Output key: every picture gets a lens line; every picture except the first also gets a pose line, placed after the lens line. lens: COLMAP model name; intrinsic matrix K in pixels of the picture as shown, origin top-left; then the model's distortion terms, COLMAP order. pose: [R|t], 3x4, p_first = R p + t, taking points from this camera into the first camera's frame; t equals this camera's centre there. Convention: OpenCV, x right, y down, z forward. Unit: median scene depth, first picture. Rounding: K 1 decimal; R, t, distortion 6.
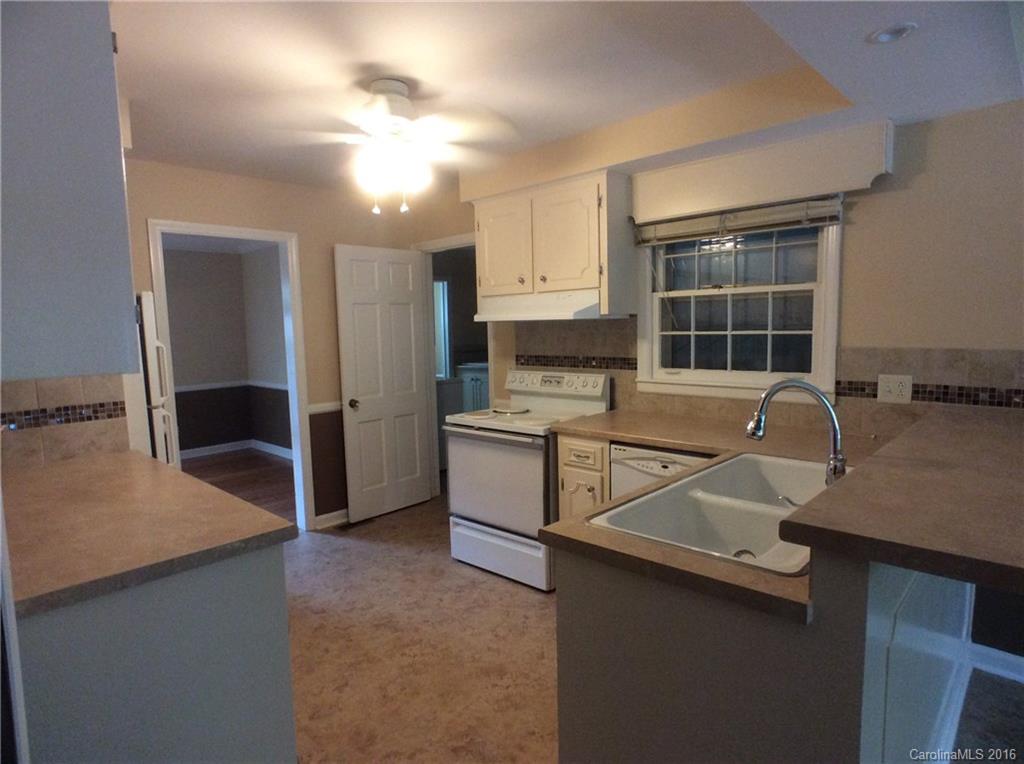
lens RADIAL K [[585.6, 0, 512.7], [0, 585.6, 384.0], [0, 0, 1]] dist [-0.018256, 0.014761]
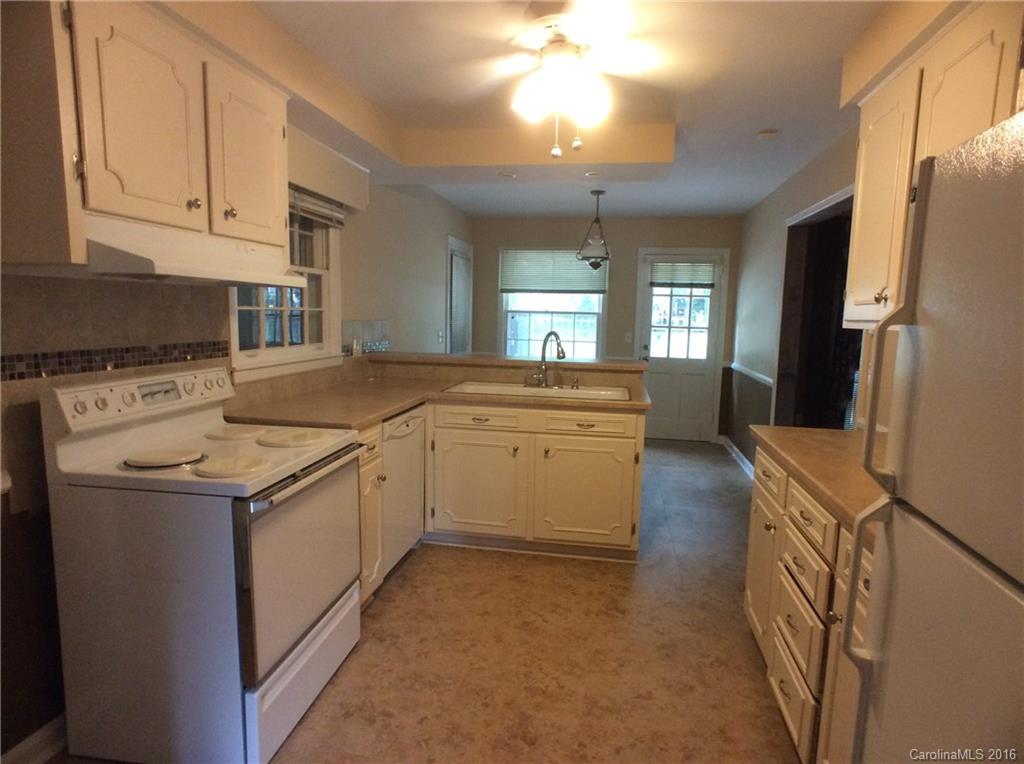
lens RADIAL K [[585.6, 0, 512.7], [0, 585.6, 384.0], [0, 0, 1]] dist [-0.018256, 0.014761]
pose [[-0.548401, -0.092712, 0.831060, -0.668465], [0.074757, 0.984420, 0.159152, -0.087844], [-0.832867, 0.149406, -0.532925, 1.190649]]
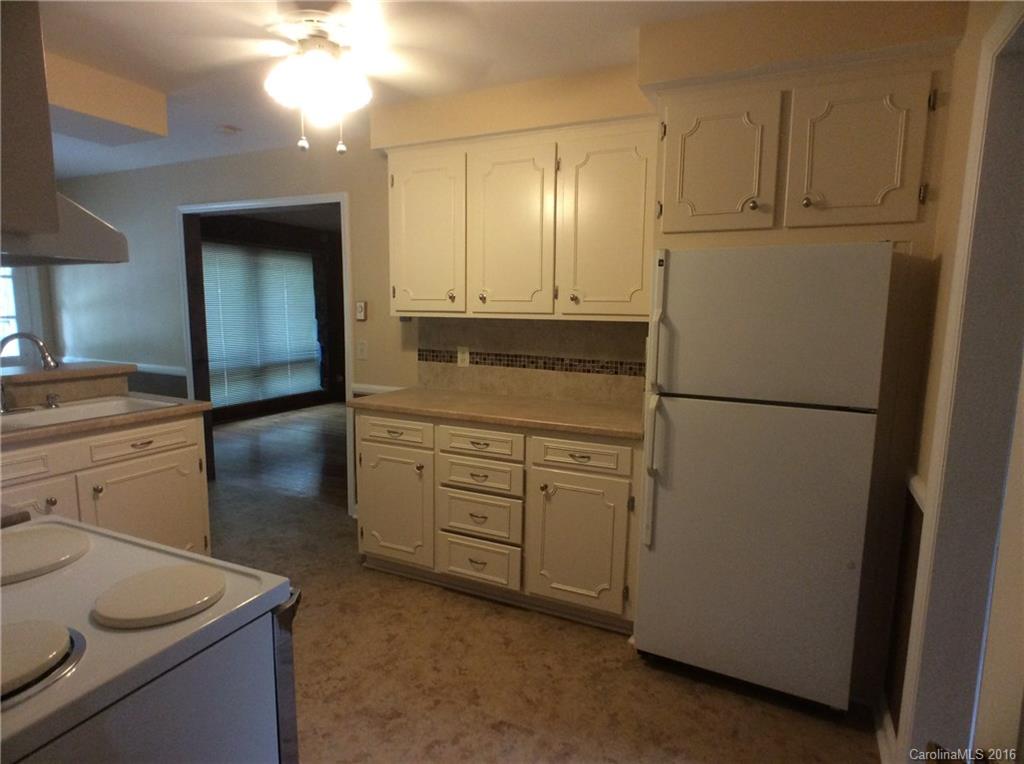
lens RADIAL K [[585.6, 0, 512.7], [0, 585.6, 384.0], [0, 0, 1]] dist [-0.018256, 0.014761]
pose [[-0.953410, 0.044675, -0.298352, -0.156733], [-0.028801, 0.970978, 0.237429, -0.142166], [0.300300, 0.234960, -0.924453, 1.462562]]
